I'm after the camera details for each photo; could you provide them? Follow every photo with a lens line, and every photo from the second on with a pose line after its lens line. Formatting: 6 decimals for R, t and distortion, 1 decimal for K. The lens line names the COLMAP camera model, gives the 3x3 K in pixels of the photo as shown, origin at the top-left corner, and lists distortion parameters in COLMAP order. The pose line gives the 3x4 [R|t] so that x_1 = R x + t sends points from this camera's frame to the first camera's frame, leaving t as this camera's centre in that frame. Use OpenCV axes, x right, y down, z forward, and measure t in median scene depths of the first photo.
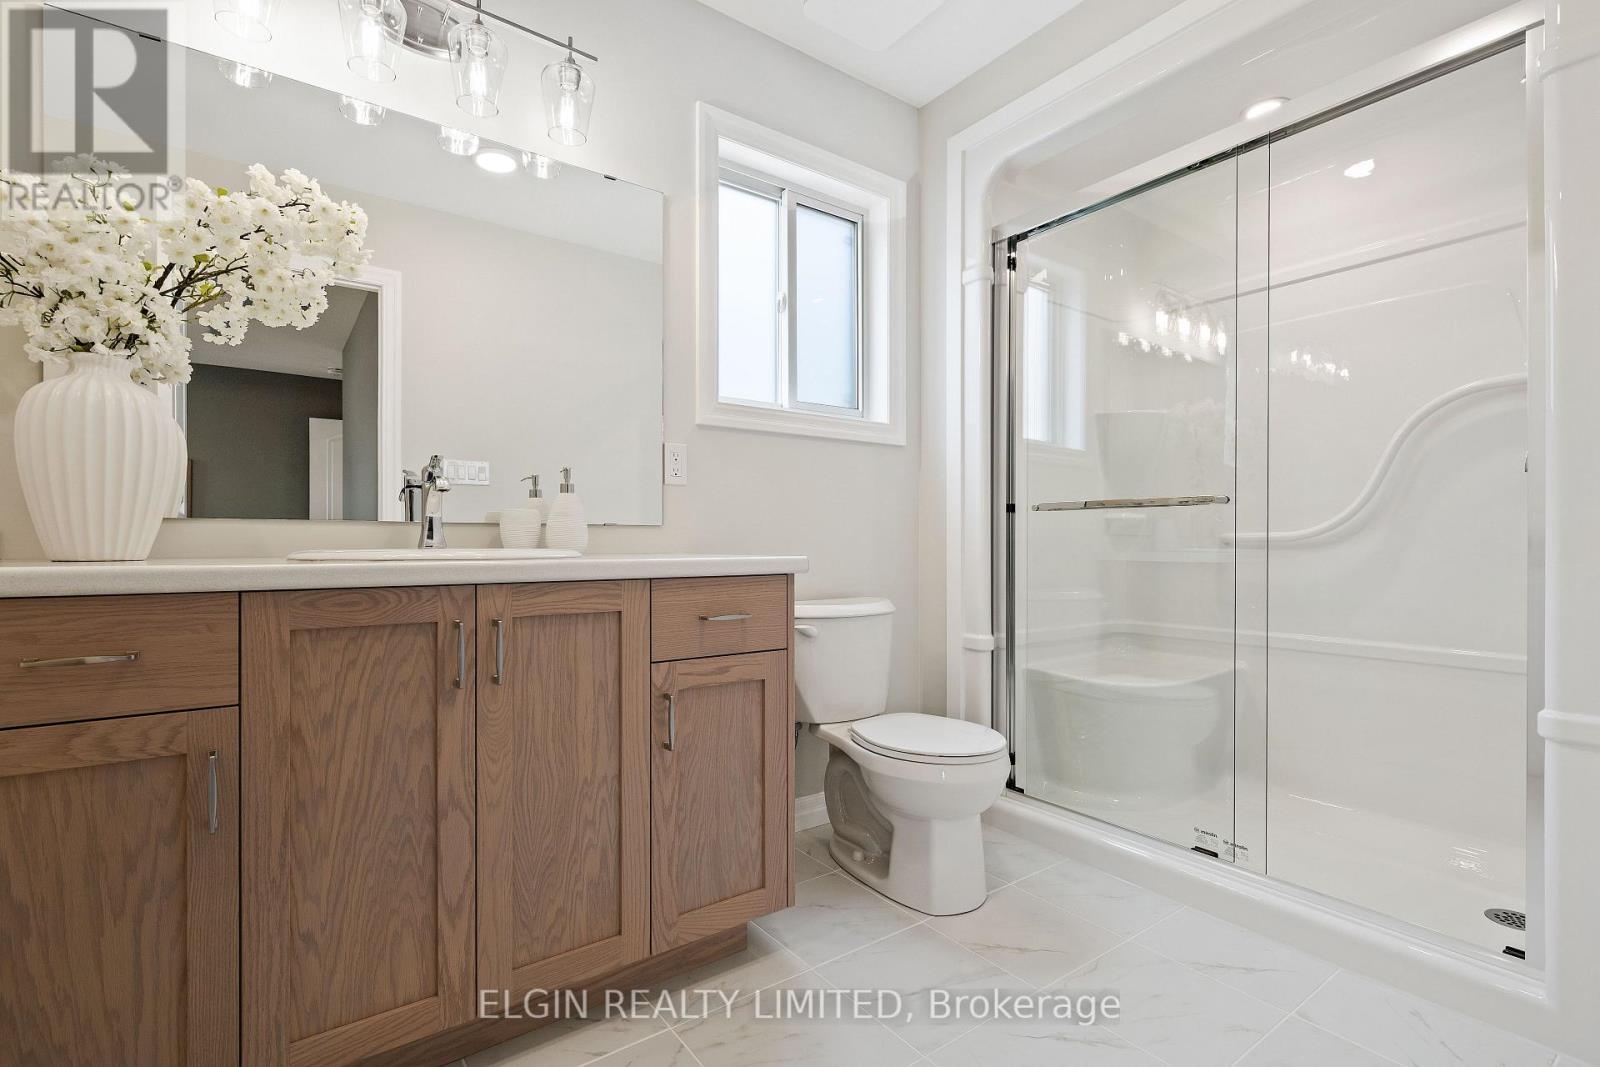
lens RADIAL K [[736.9, 0, 800.3], [0, 736.9, 538.2], [0, 0, 1]] dist [-0.001417, -0.000050]
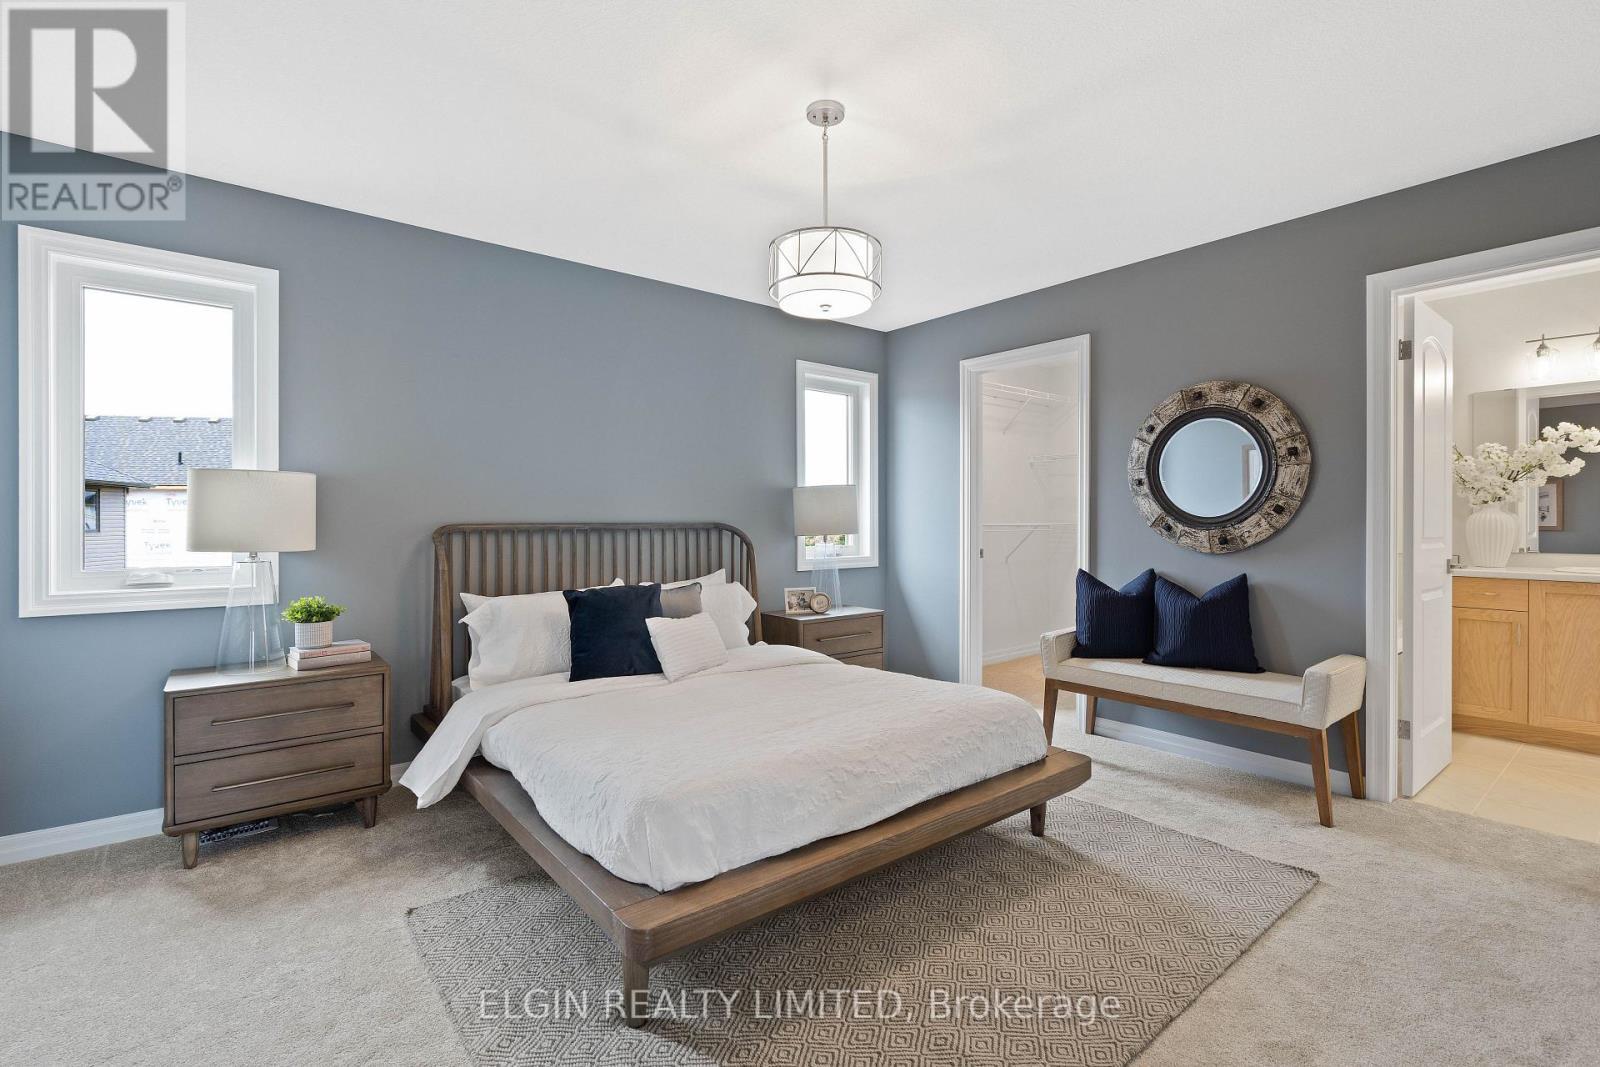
lens RADIAL K [[737.0, 0, 801.3], [0, 737.0, 523.2], [0, 0, 1]] dist [-0.000785, 0.000511]
pose [[0.051900, 0.001820, -0.998651, 1.362440], [-0.001043, 0.999998, 0.001768, -0.106413], [0.998652, 0.000950, 0.051902, -1.404816]]
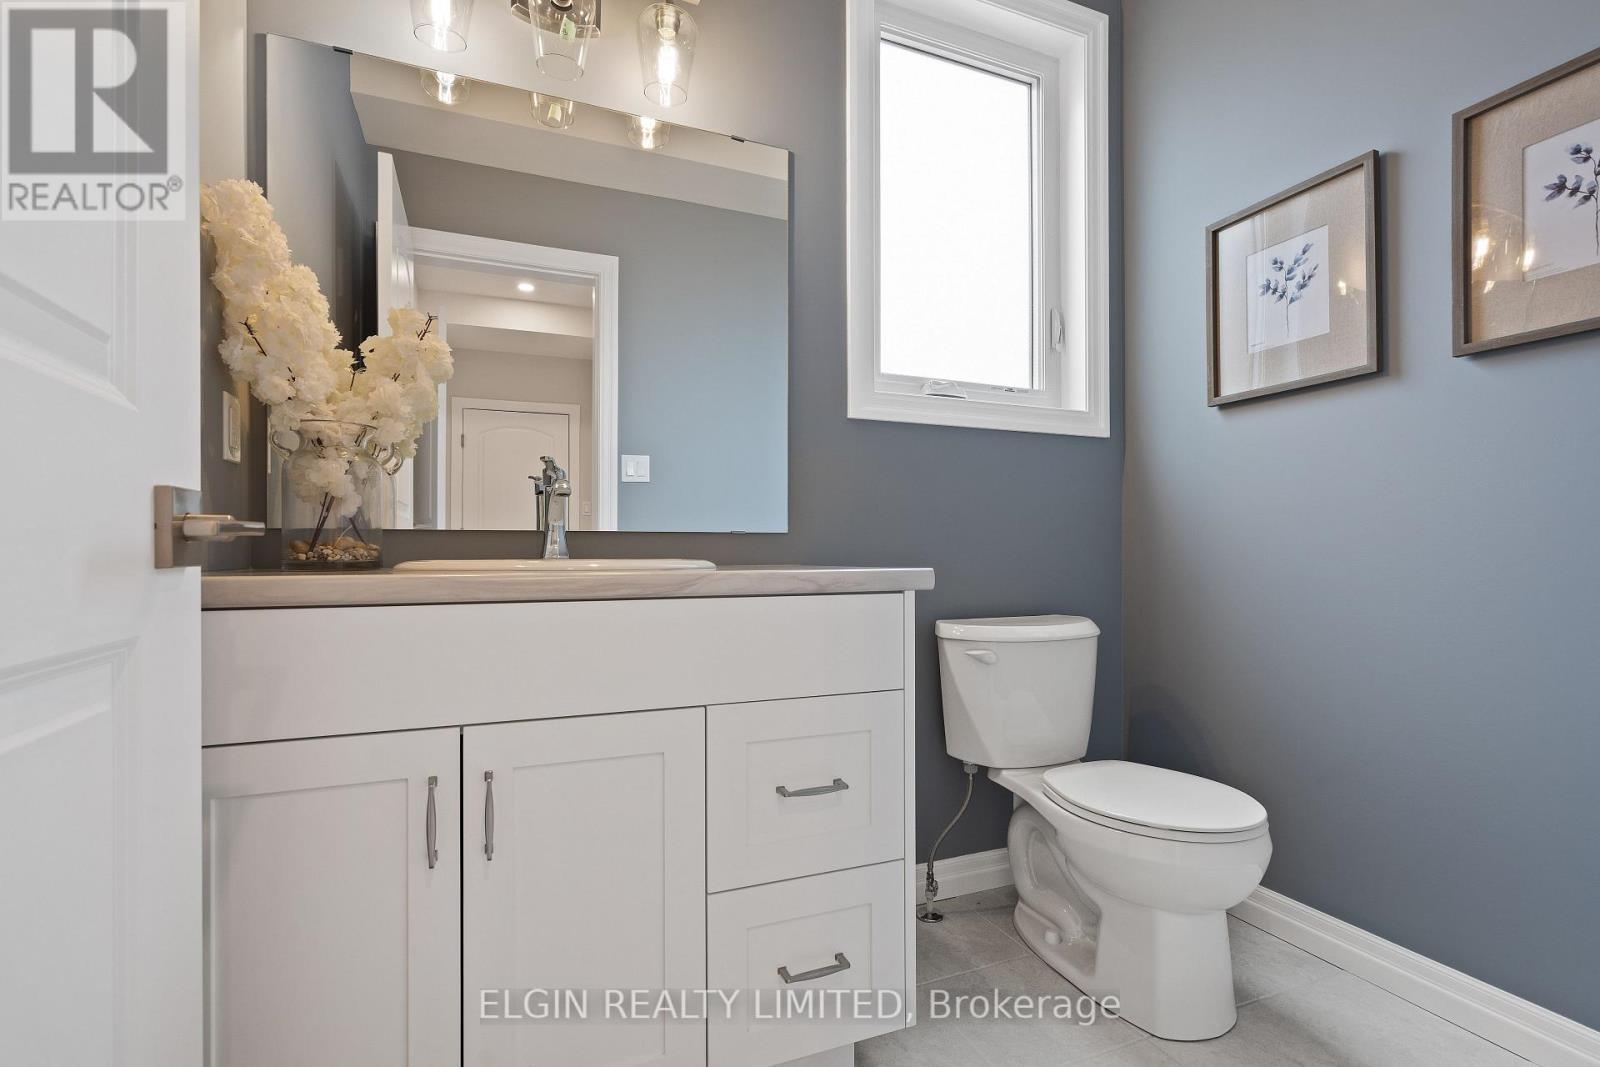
lens RADIAL K [[735.1, 0, 786.2], [0, 735.1, 547.9], [0, 0, 1]] dist [0.015243, 0.000310]
pose [[0.971201, -0.000459, -0.238262, -0.015027], [-0.000348, 0.999994, -0.003346, 0.001225], [0.238263, 0.003333, 0.971195, 0.144290]]
